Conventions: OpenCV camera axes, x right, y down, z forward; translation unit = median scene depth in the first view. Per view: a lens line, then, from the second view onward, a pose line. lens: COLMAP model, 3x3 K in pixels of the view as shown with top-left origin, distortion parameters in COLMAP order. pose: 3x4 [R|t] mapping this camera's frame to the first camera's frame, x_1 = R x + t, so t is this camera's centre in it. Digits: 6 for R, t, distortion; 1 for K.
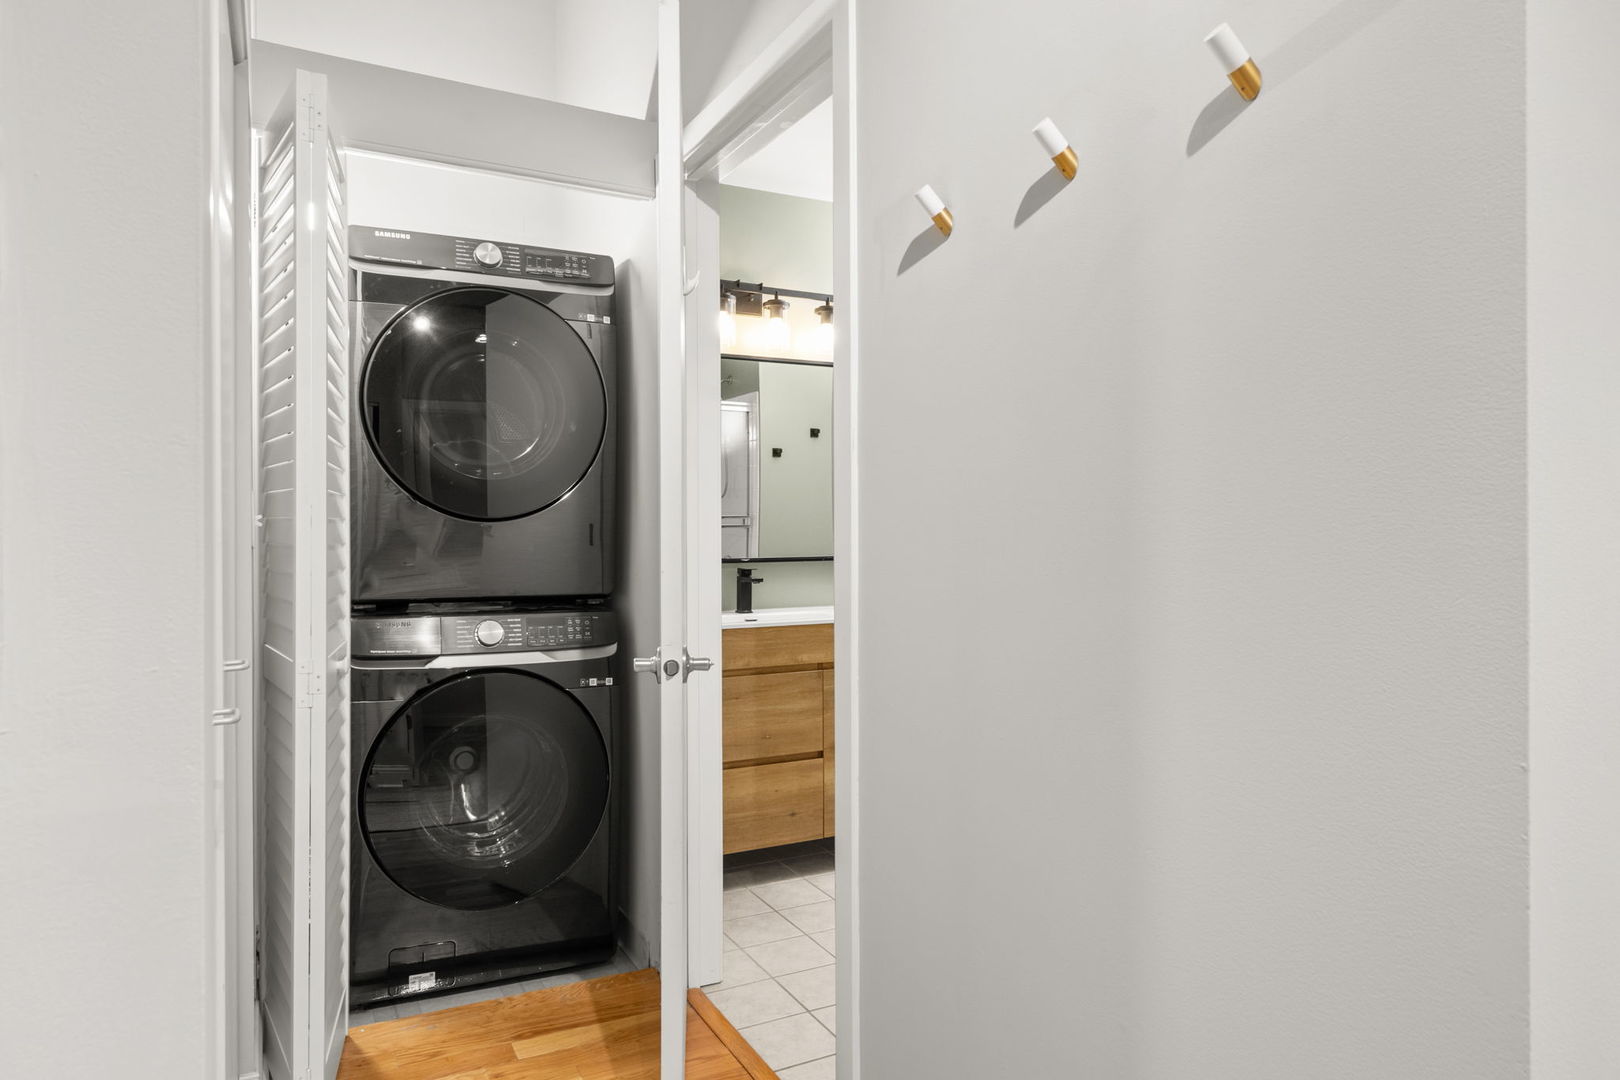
lens RADIAL K [[982.1, 0, 809.5], [0, 982.1, 536.0], [0, 0, 1]] dist [0.000759, 0.000134]
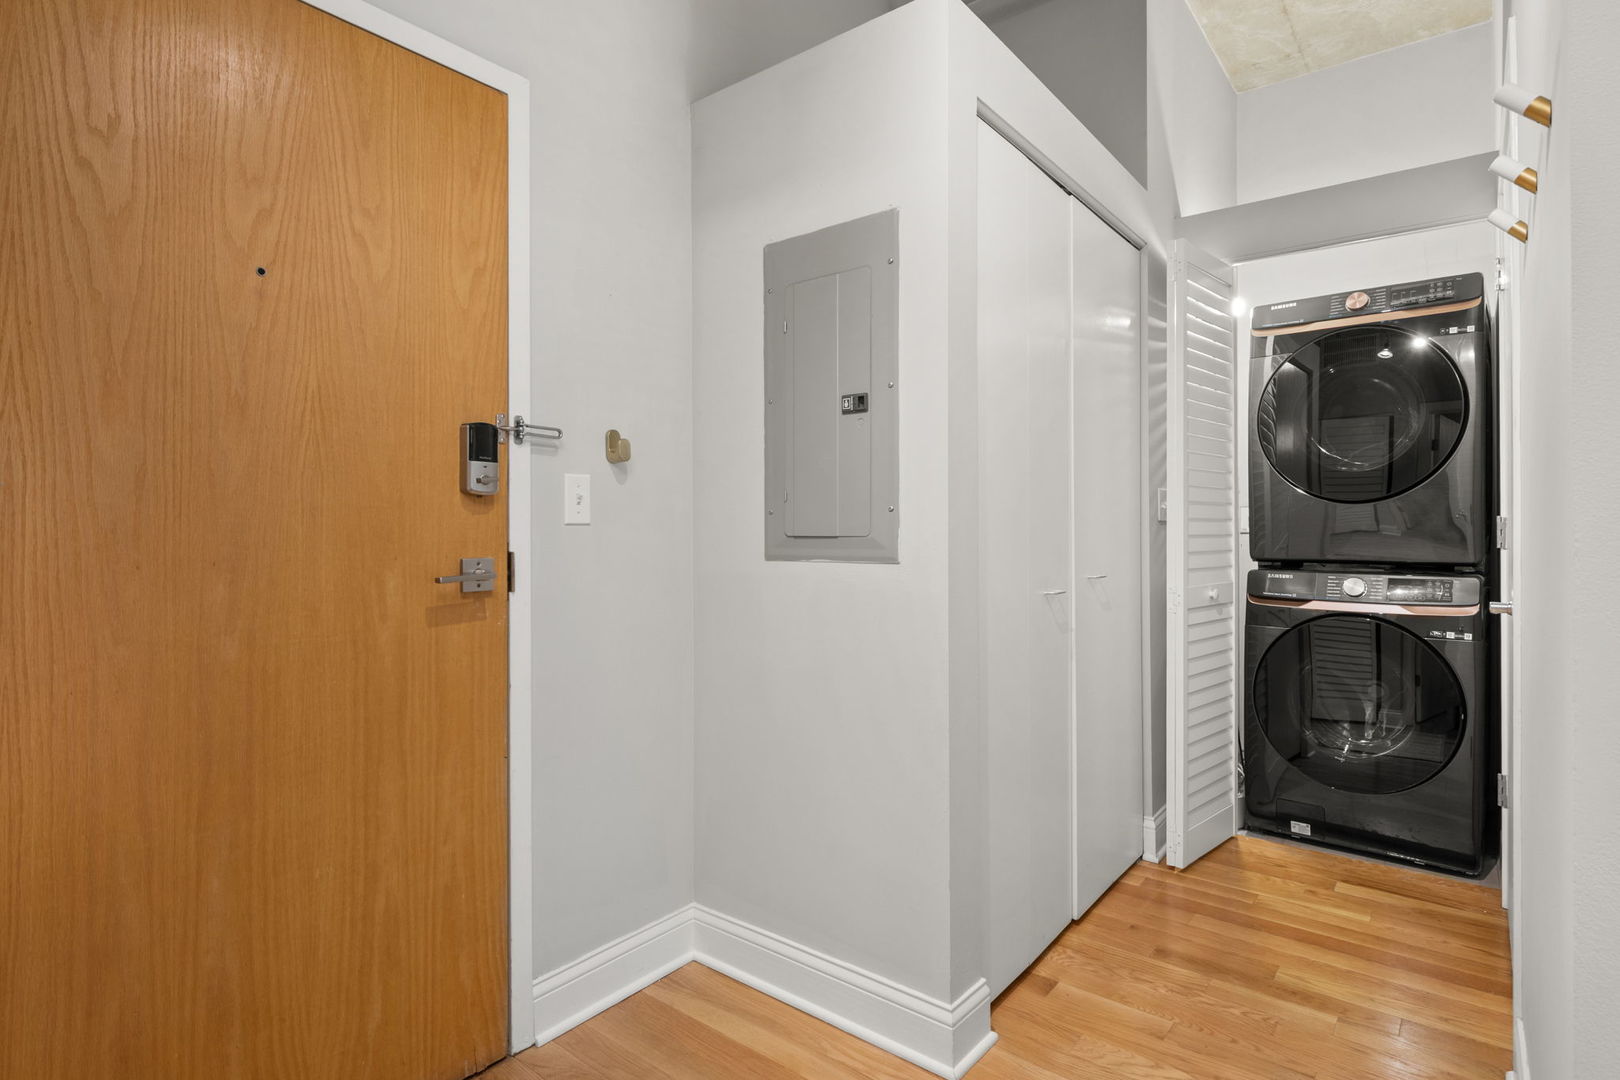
lens RADIAL K [[818.3, 0, 813.7], [0, 818.3, 530.3], [0, 0, 1]] dist [0.000436, 0.000235]
pose [[0.399882, 0.001083, -0.916566, 0.380904], [0.001654, 0.999997, 0.001903, 0.017790], [0.916565, -0.002277, 0.399879, -0.107770]]
